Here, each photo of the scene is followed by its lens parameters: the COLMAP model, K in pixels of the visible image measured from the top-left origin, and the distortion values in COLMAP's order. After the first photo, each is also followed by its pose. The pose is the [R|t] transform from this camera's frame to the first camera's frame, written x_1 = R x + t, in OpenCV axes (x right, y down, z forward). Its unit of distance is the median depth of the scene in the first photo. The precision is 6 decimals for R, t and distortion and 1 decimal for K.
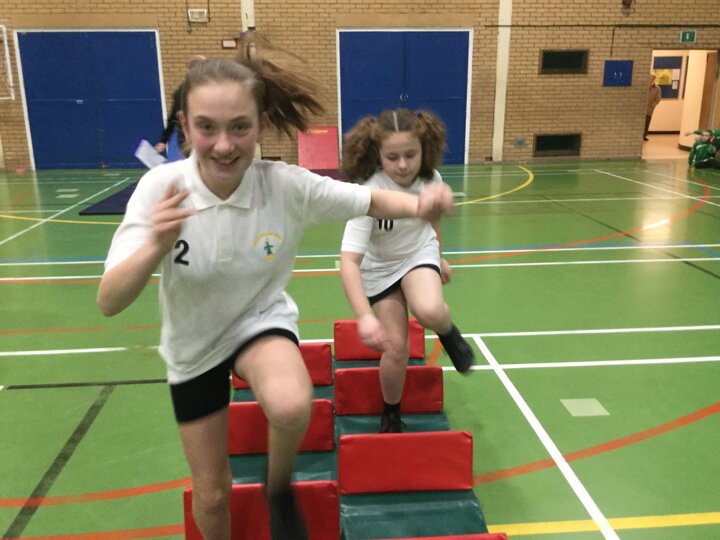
lens RADIAL K [[656.7, 0, 361.4], [0, 656.7, 268.6], [0, 0, 1]] dist [0.041464, -0.099928]
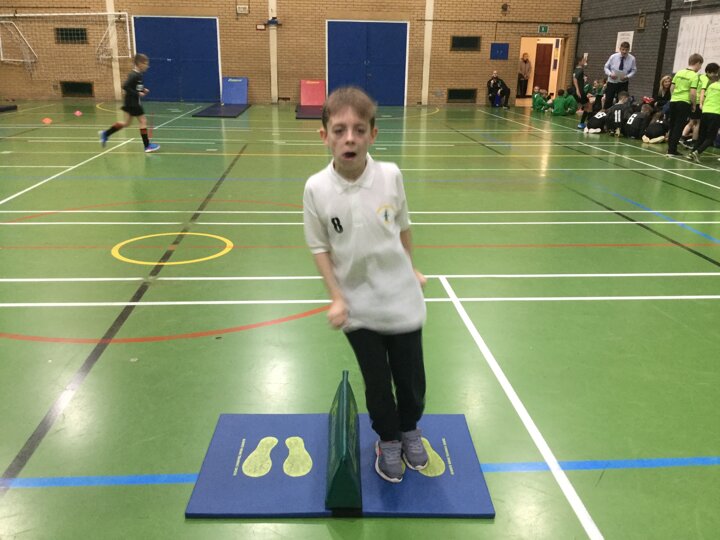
lens RADIAL K [[656.7, 0, 357.8], [0, 656.7, 268.7], [0, 0, 1]] dist [0.041464, -0.099928]
pose [[0.999657, 0.020123, 0.016732, 0.025383], [-0.020724, 0.999118, 0.036528, 0.187322], [-0.015982, -0.036862, 0.999193, -0.639277]]
